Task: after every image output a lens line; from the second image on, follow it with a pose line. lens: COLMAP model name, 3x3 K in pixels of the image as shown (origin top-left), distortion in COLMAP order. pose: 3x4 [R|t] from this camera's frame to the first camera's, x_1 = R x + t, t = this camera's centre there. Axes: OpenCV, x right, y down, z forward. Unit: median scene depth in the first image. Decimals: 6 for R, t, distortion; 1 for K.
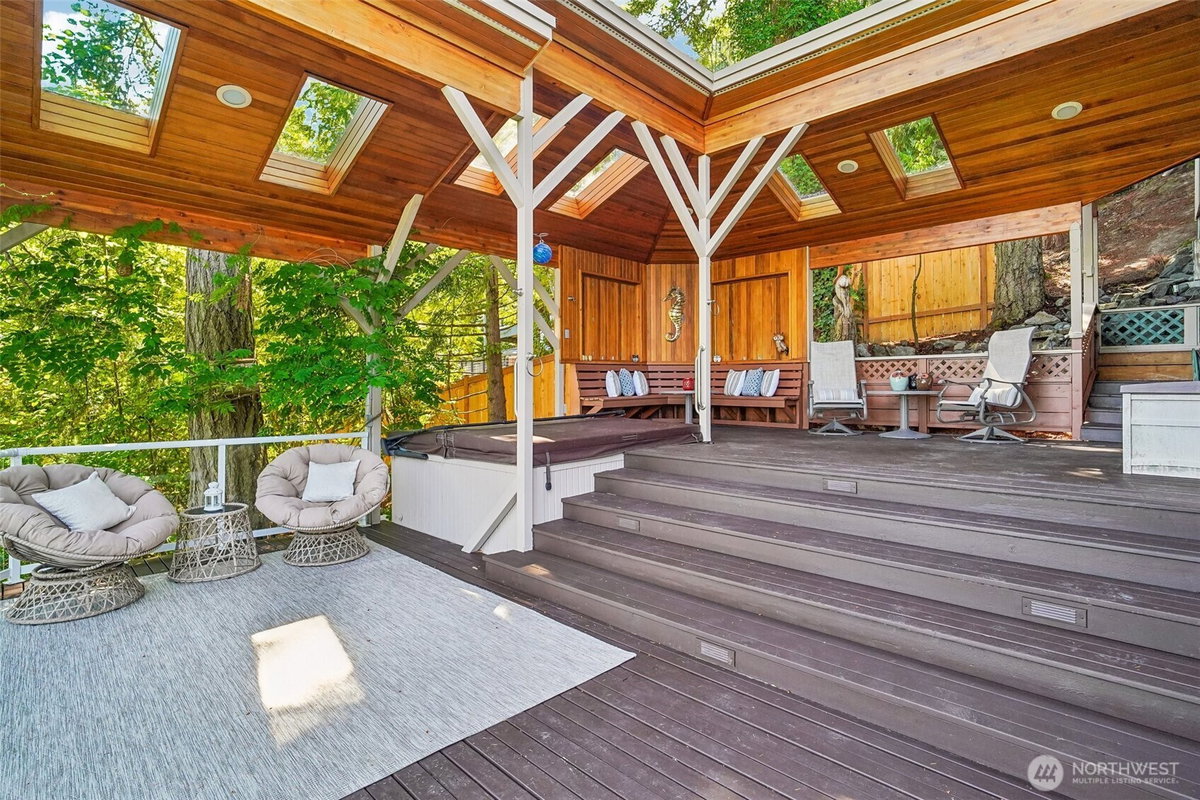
lens RADIAL K [[569.9, 0, 604.6], [0, 569.9, 393.0], [0, 0, 1]] dist [-0.000703, 0.000173]
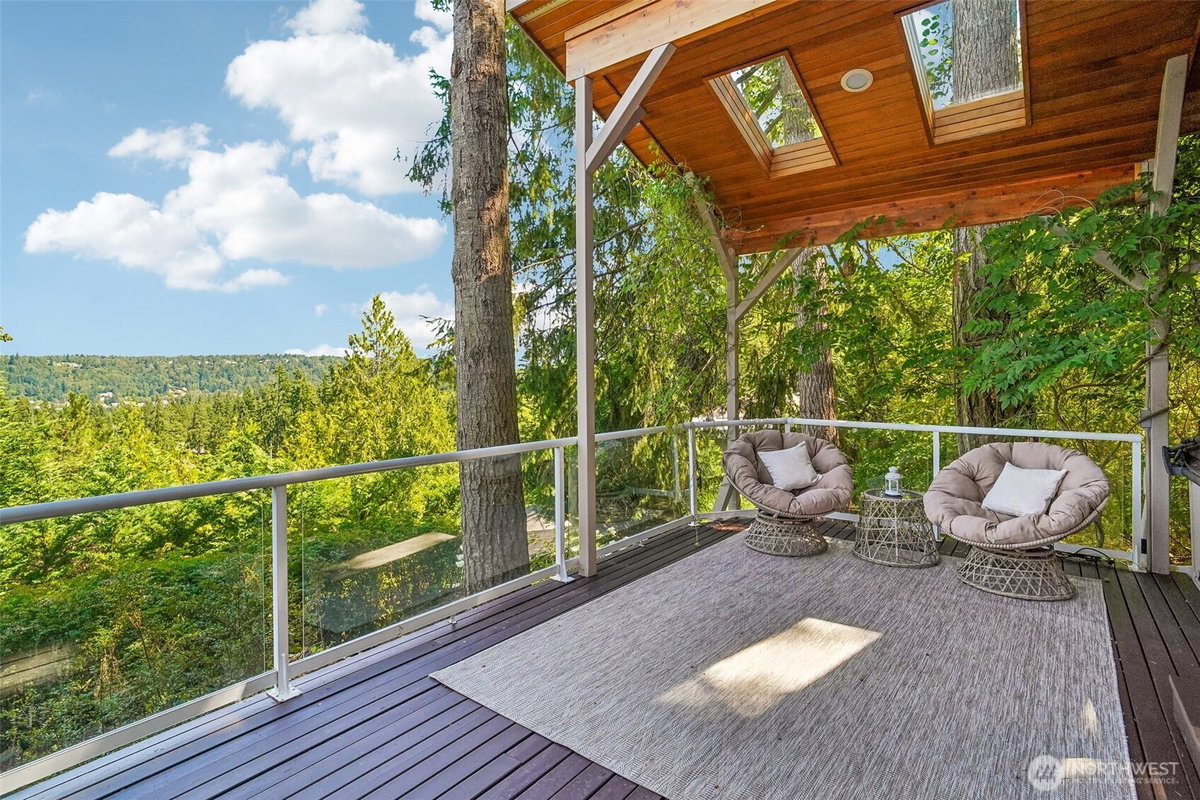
lens RADIAL K [[587.7, 0, 618.1], [0, 587.7, 377.2], [0, 0, 1]] dist [-0.001647, -0.000208]
pose [[0.146140, 0.004303, -0.989255, 0.284356], [-0.002638, 0.999989, 0.003960, -0.003602], [0.989260, 0.002031, 0.146149, 0.403259]]
